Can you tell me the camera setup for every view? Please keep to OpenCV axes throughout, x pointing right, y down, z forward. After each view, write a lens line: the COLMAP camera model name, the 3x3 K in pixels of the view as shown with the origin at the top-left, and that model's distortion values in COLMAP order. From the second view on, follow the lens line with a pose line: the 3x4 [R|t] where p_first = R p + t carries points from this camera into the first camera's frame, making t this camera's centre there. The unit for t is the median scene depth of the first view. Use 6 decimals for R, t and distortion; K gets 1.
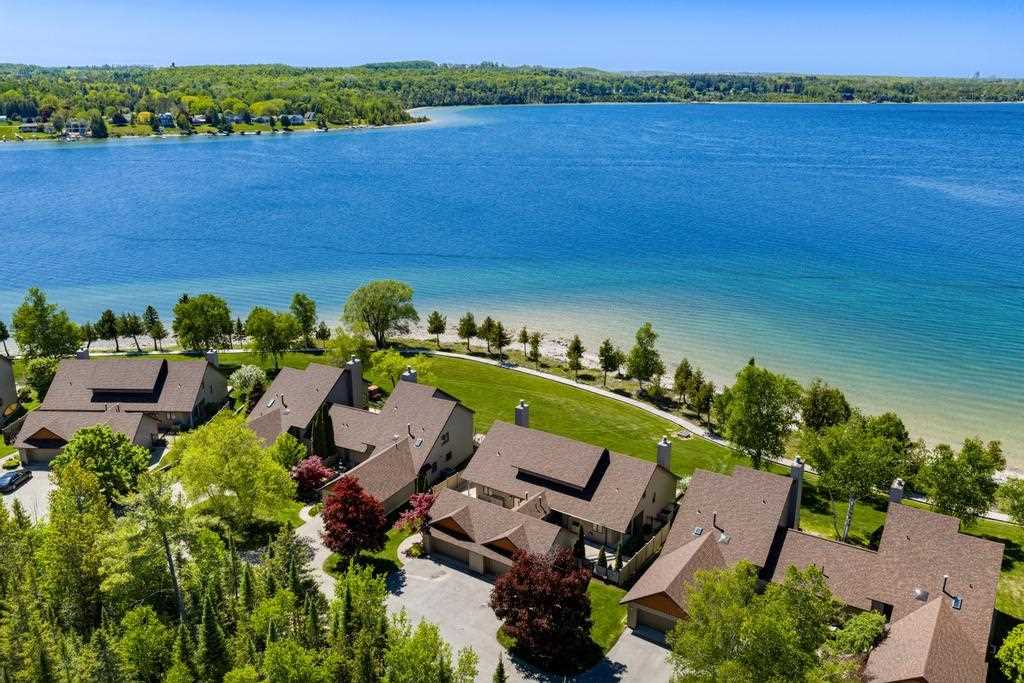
lens RADIAL K [[848.2, 0, 512.6], [0, 848.2, 340.8], [0, 0, 1]] dist [0.014950, -0.030744]
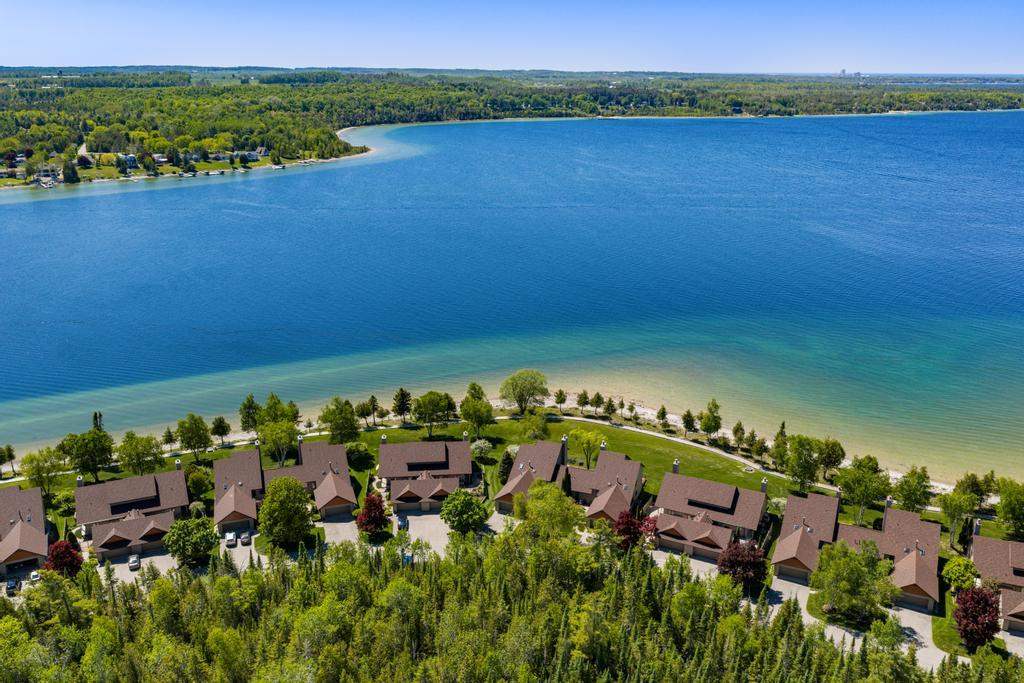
lens RADIAL K [[848.2, 0, 513.0], [0, 848.2, 341.6], [0, 0, 1]] dist [0.014950, -0.030744]
pose [[0.991877, -0.038956, 0.121088, -0.075489], [0.038121, 0.999231, 0.009202, -0.029104], [-0.121353, -0.004511, 0.992599, -0.102886]]
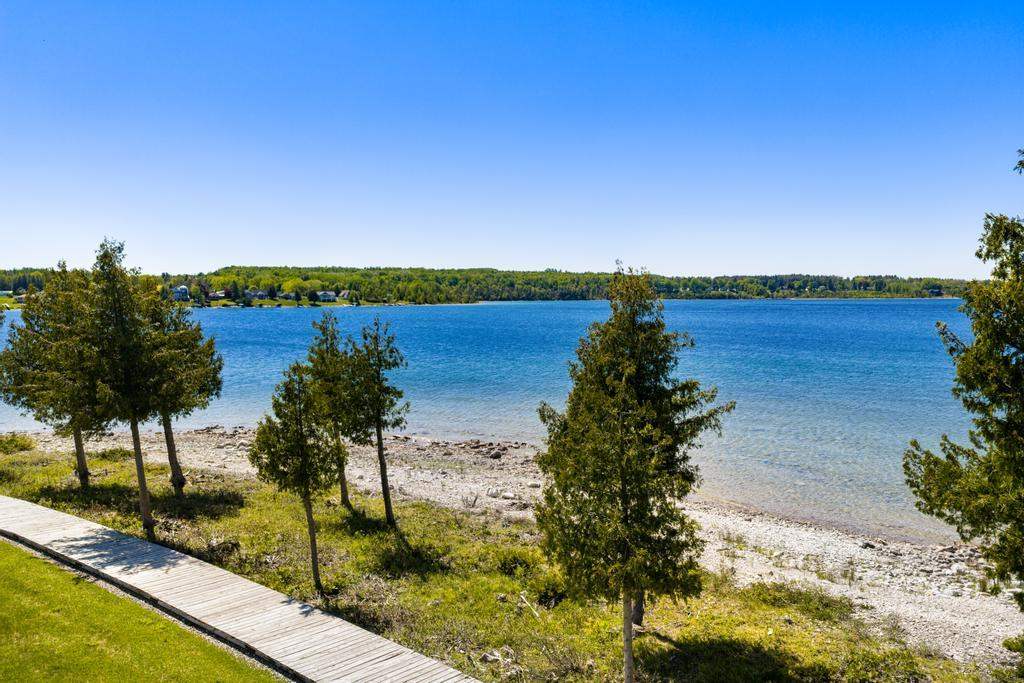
lens RADIAL K [[848.2, 0, 509.6], [0, 848.2, 339.6], [0, 0, 1]] dist [0.014950, -0.030744]
pose [[0.996553, -0.003720, -0.082871, 0.013365], [-0.017095, 0.968344, -0.249034, 0.005252], [0.081174, 0.249592, 0.964943, 0.177401]]
